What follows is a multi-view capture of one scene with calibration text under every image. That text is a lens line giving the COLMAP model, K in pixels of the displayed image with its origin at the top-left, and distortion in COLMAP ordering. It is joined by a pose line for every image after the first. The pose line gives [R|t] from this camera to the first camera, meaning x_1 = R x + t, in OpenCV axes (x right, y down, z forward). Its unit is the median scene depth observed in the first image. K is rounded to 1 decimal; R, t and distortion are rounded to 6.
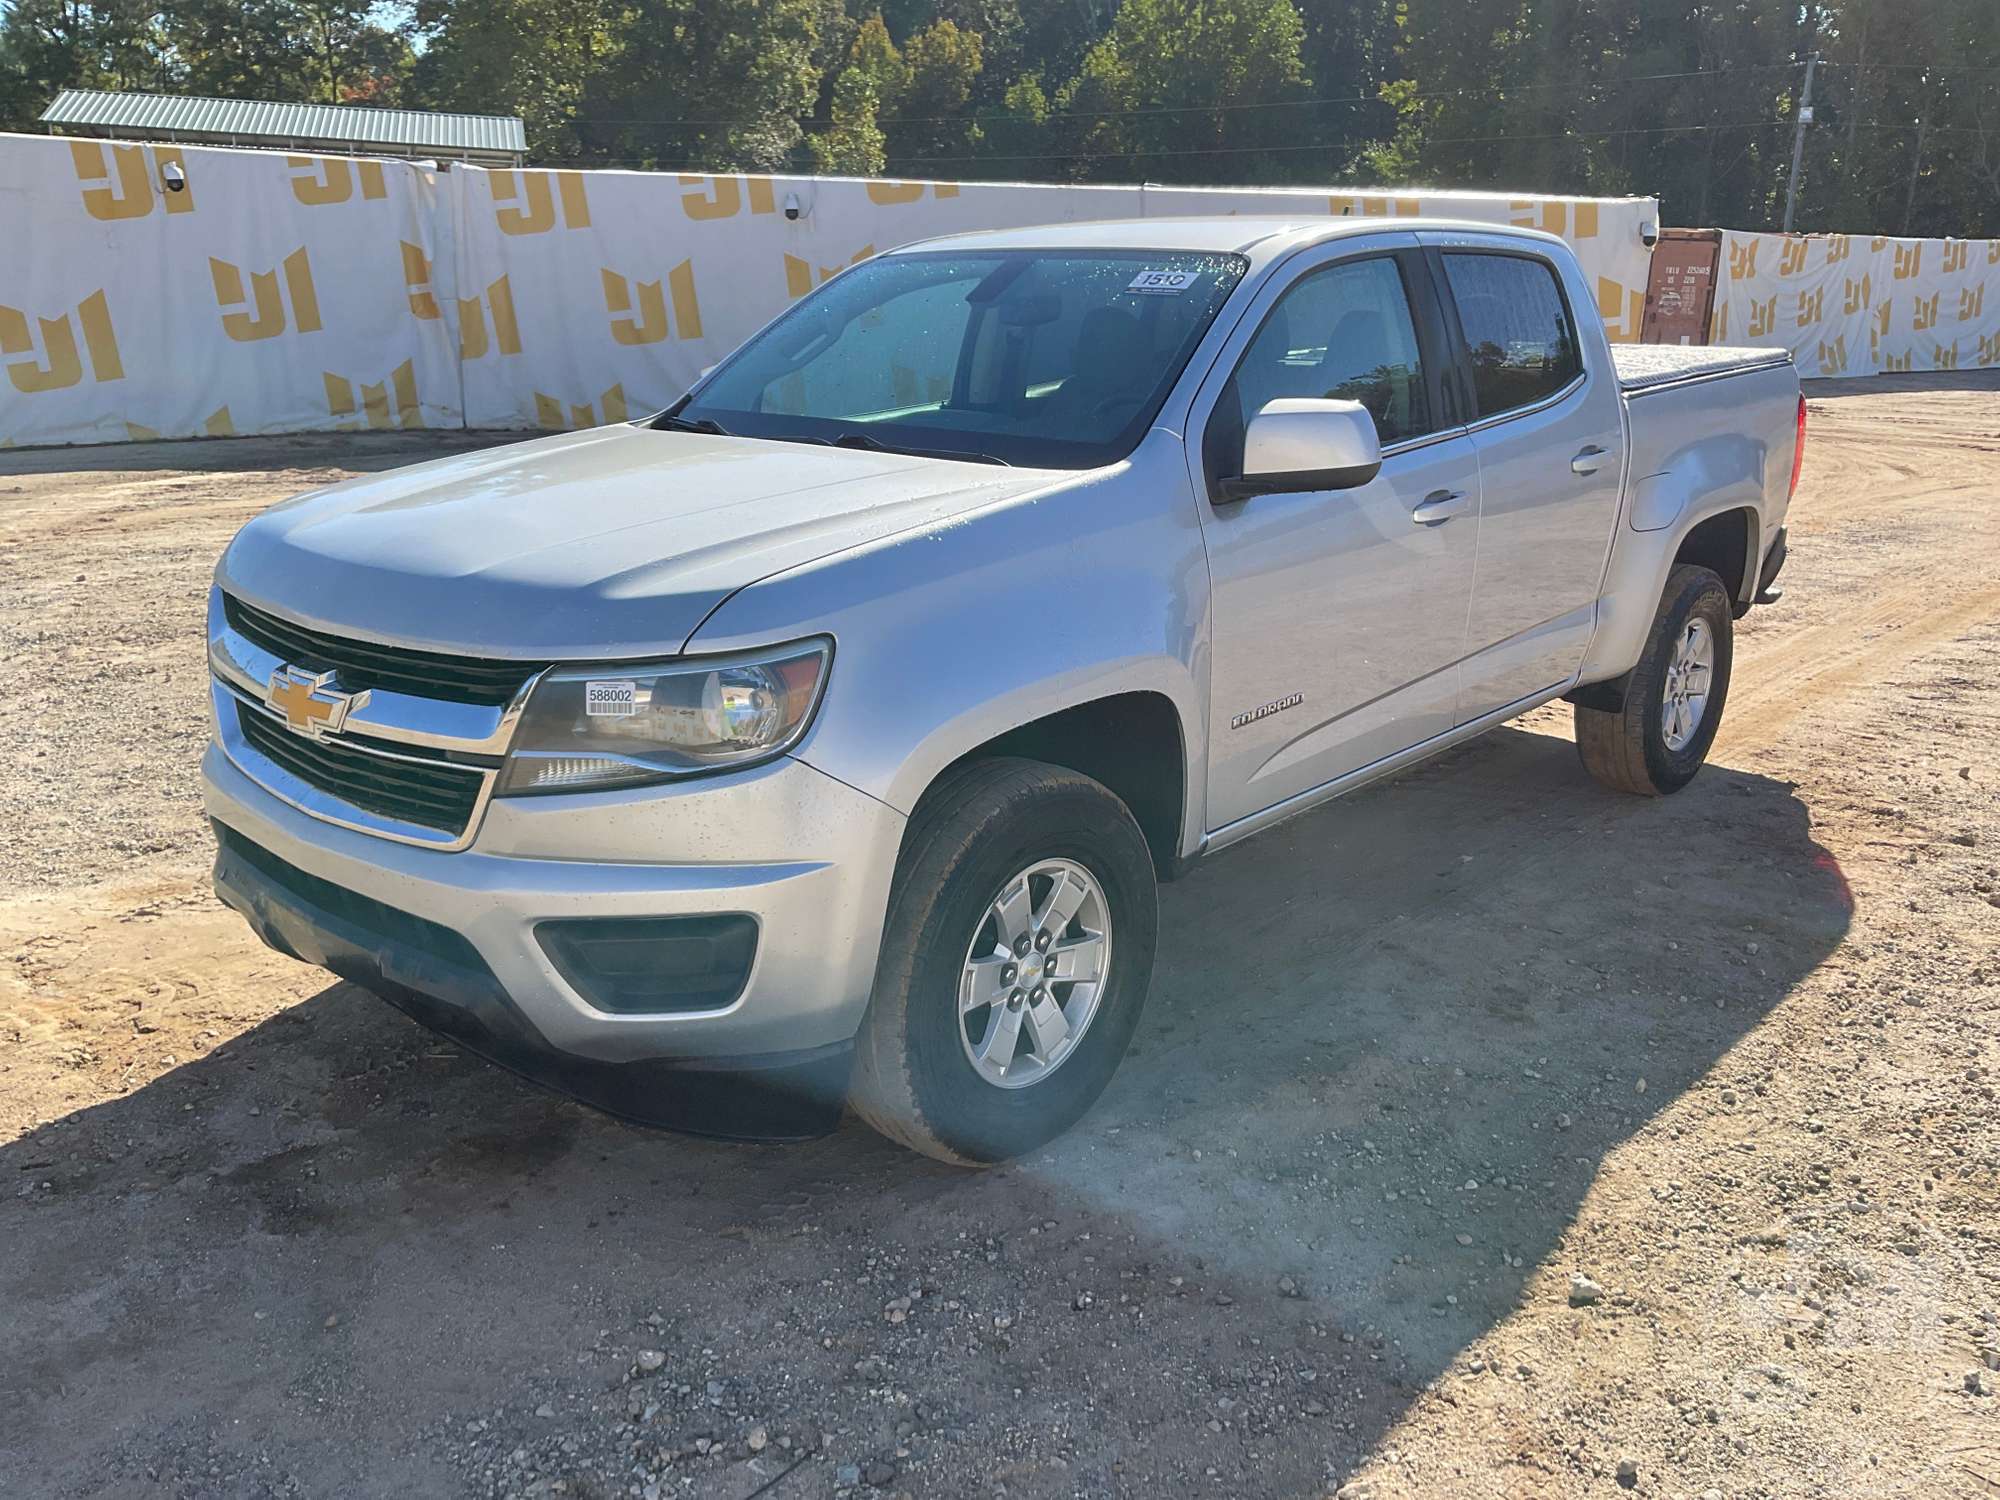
lens RADIAL K [[1645.9, 0, 971.8], [0, 1645.9, 743.6], [0, 0, 1]] dist [0.079403, -0.157433]
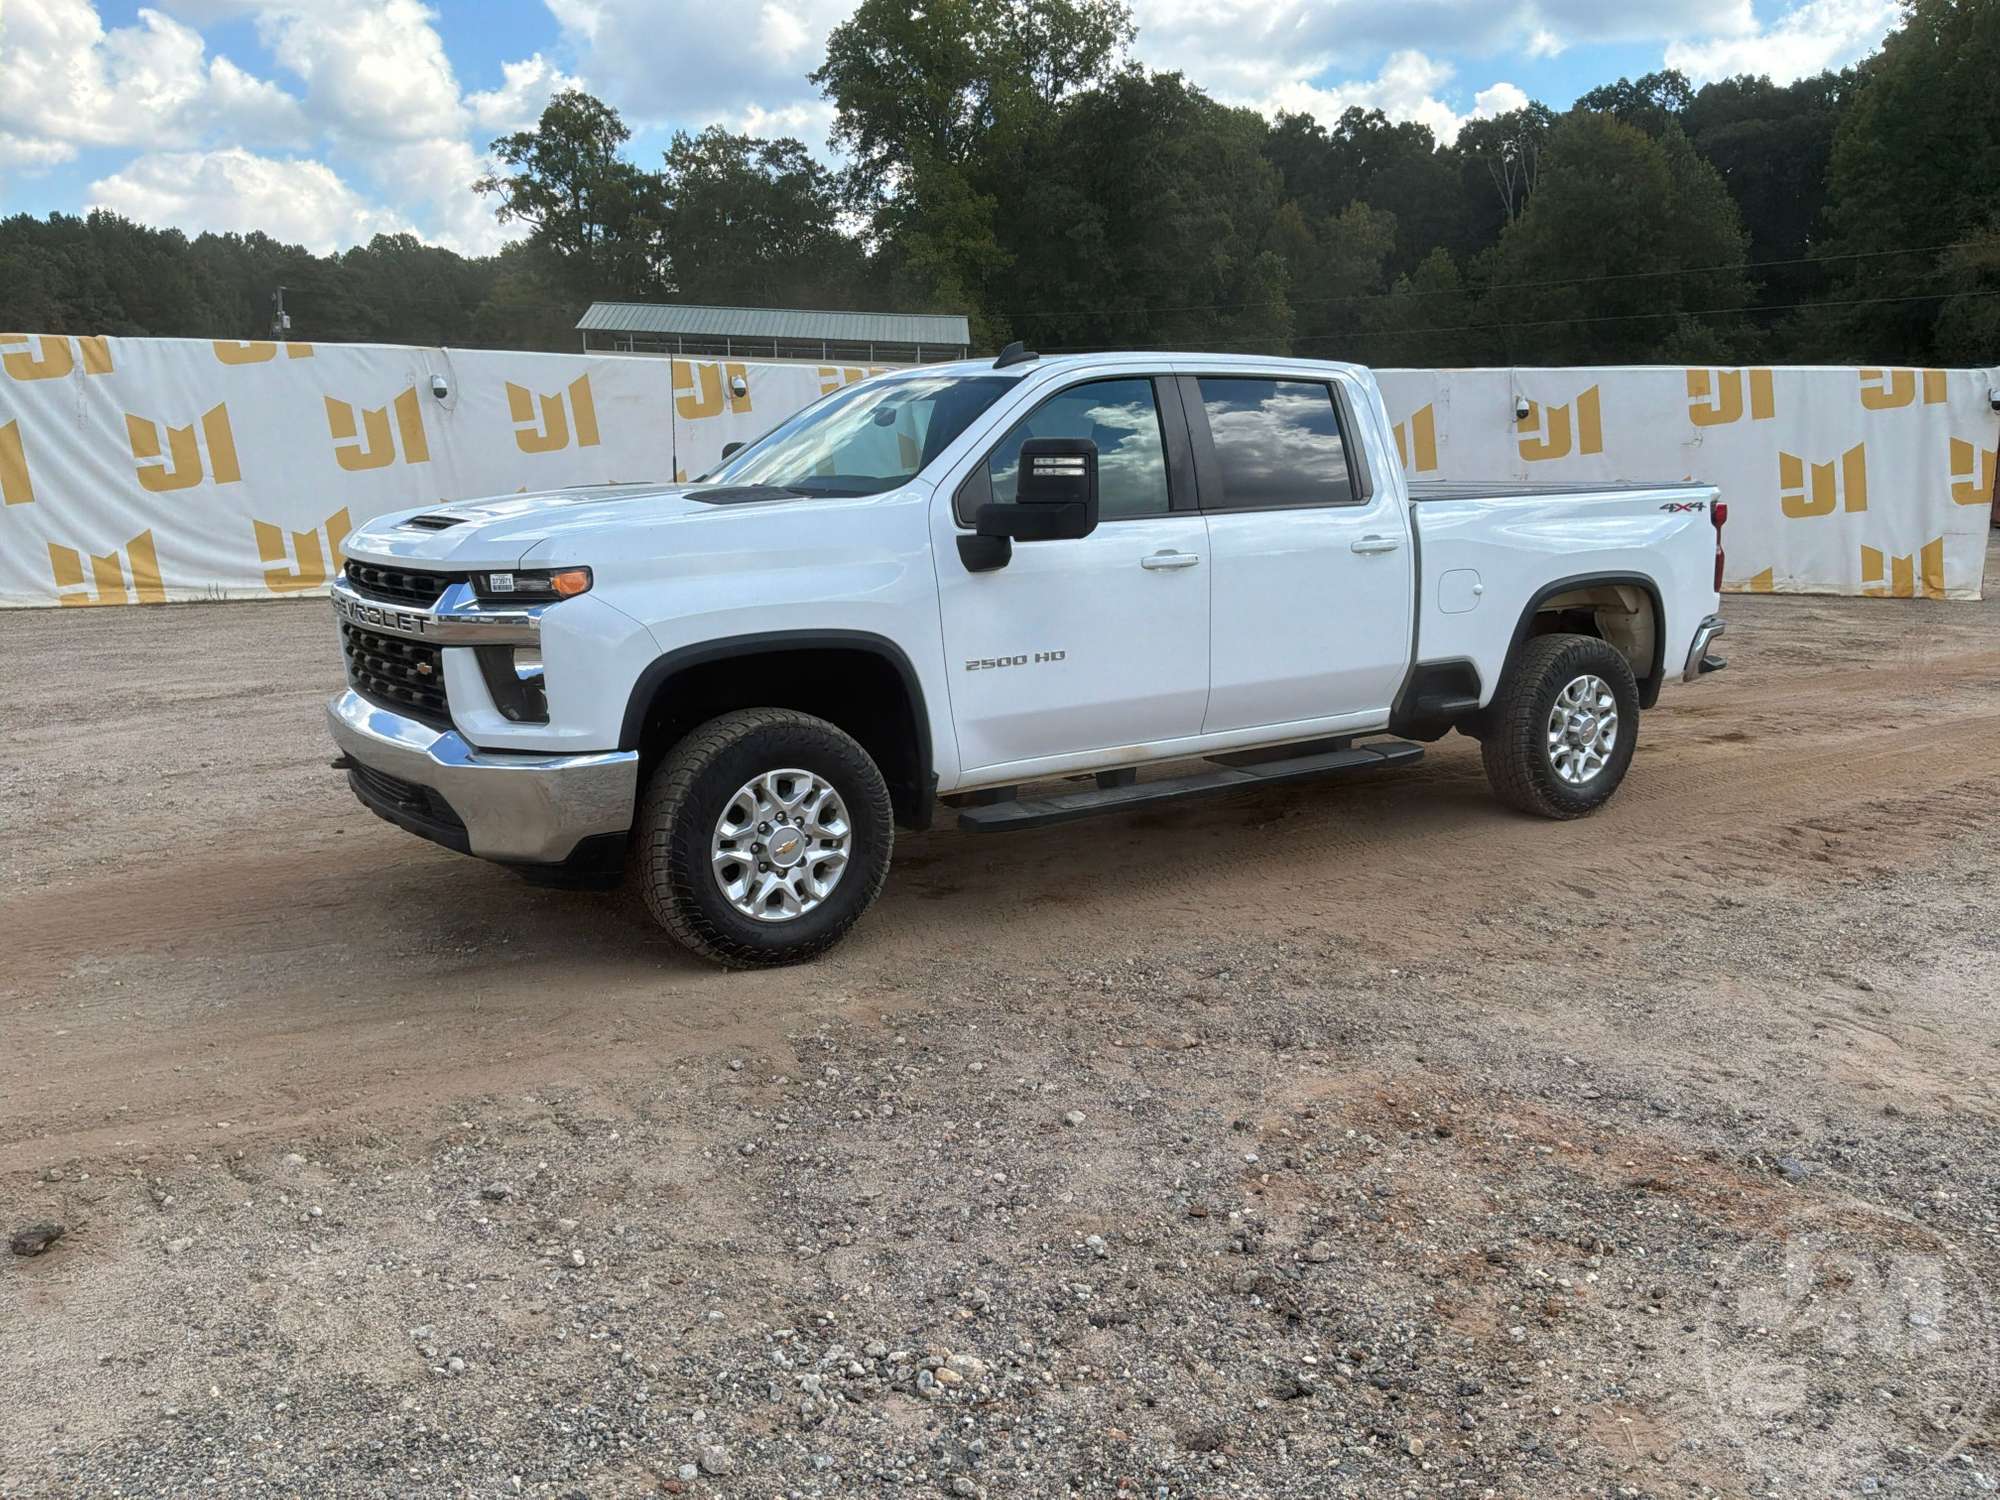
lens RADIAL K [[1645.9, 0, 997.9], [0, 1645.9, 744.6], [0, 0, 1]] dist [0.079403, -0.157433]
pose [[0.974797, 0.022763, -0.221931, 0.017250], [-0.043731, 0.994979, -0.090028, 0.046174], [0.218767, 0.097464, 0.970897, -0.179474]]
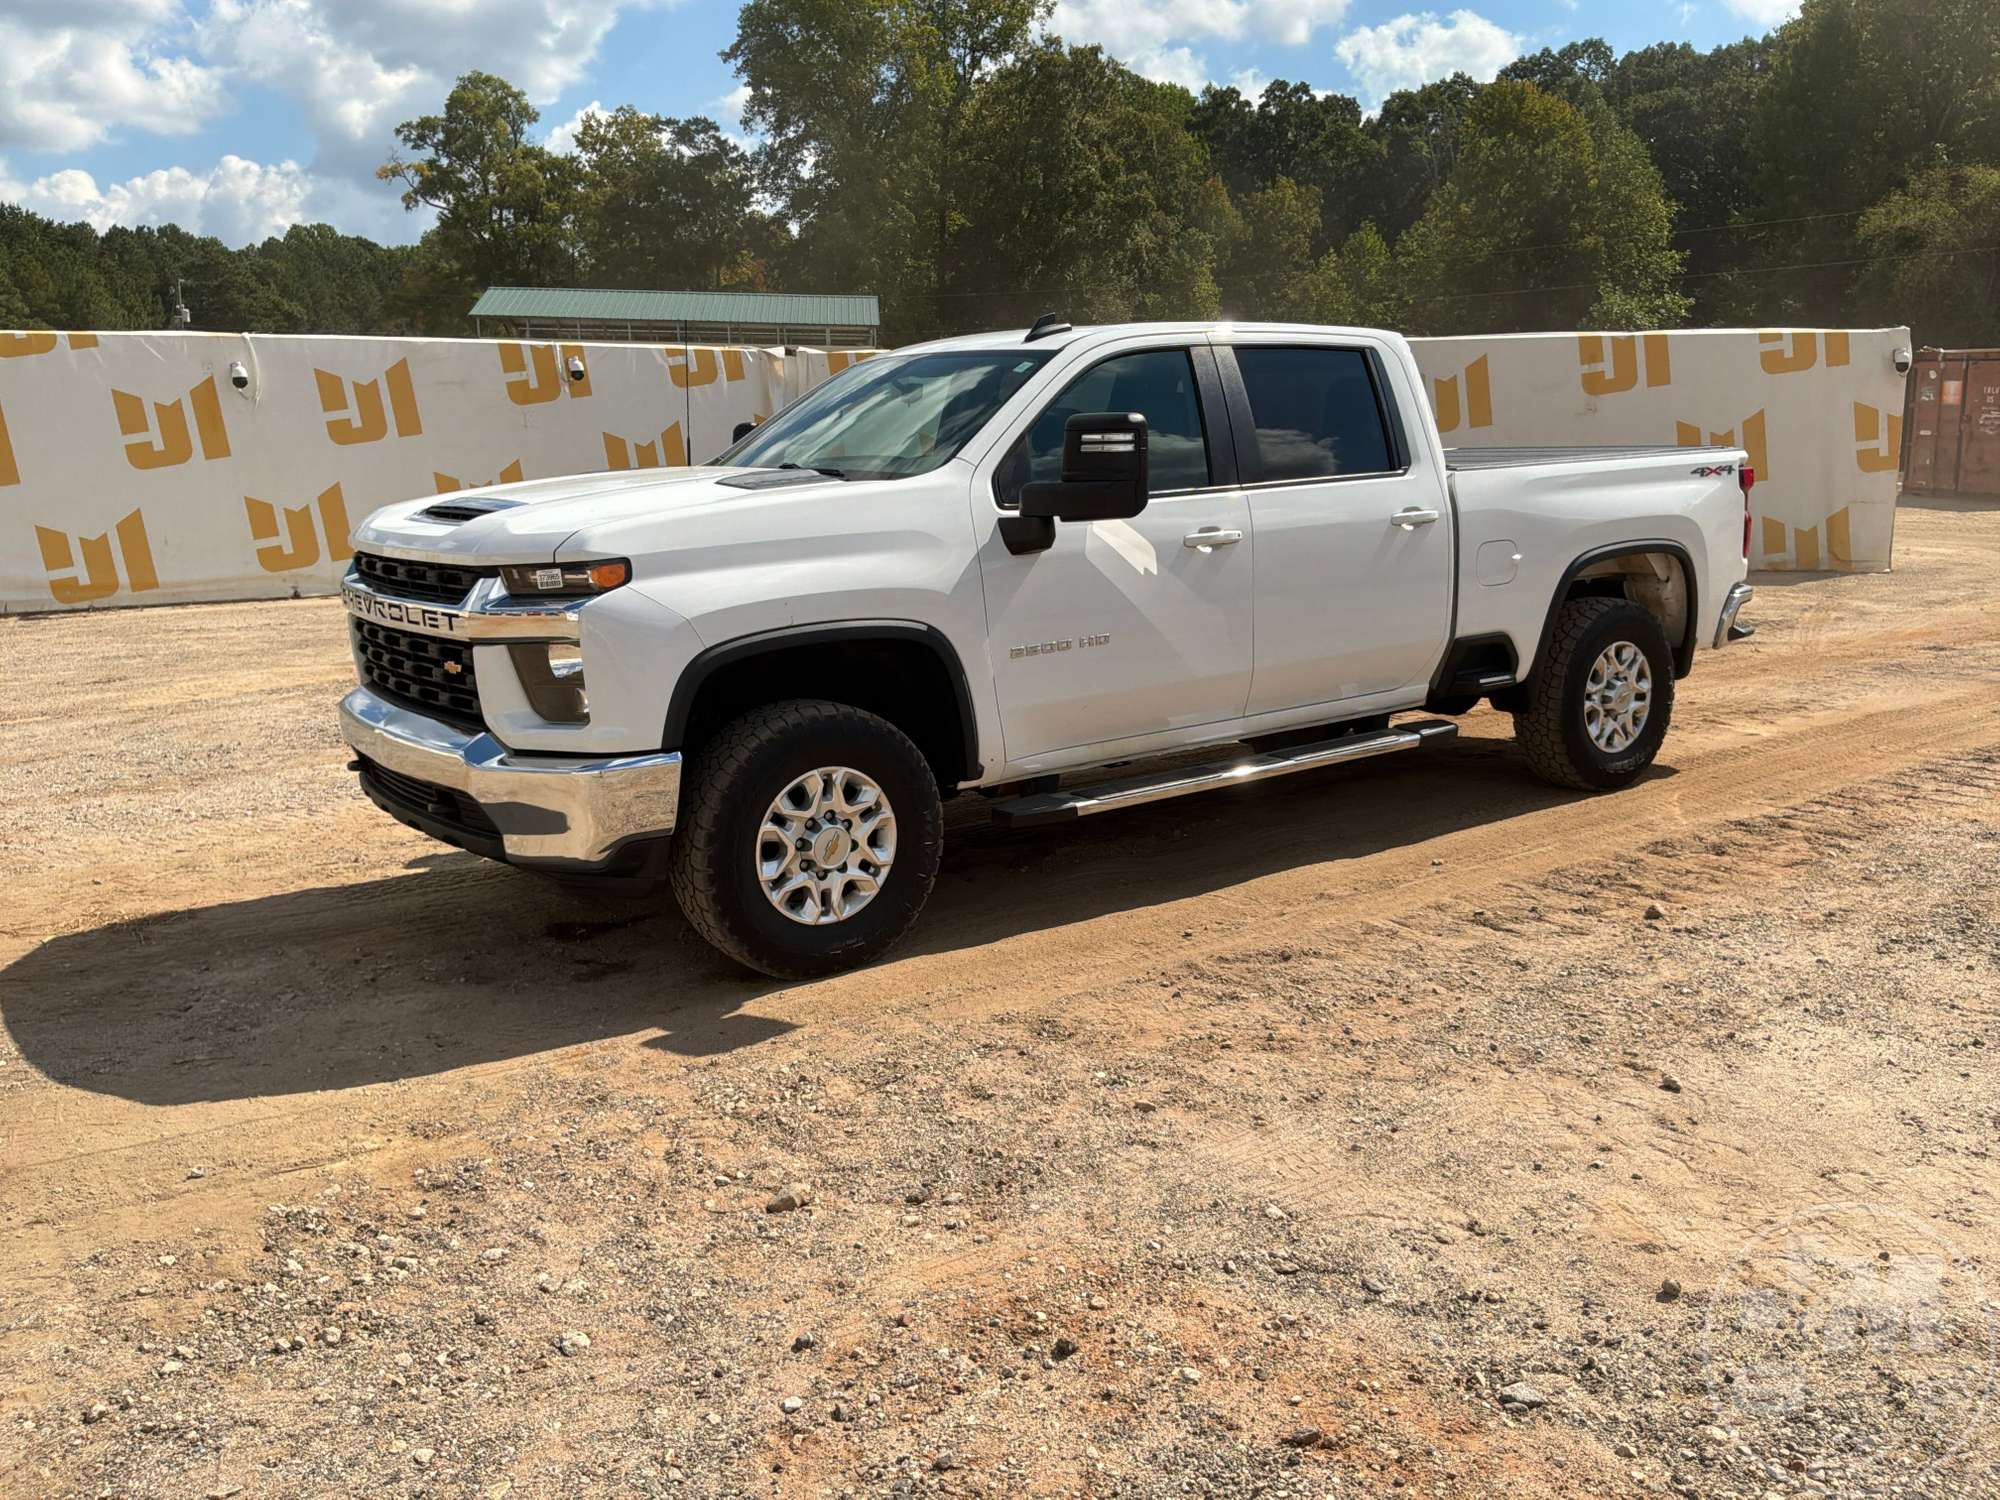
lens RADIAL K [[1645.9, 0, 994.8], [0, 1645.9, 754.4], [0, 0, 1]] dist [0.079403, -0.157433]
pose [[0.981305, 0.002525, -0.192442, 0.054162], [-0.017365, 0.996997, -0.075470, 0.028016], [0.191673, 0.077400, 0.978402, -0.108076]]
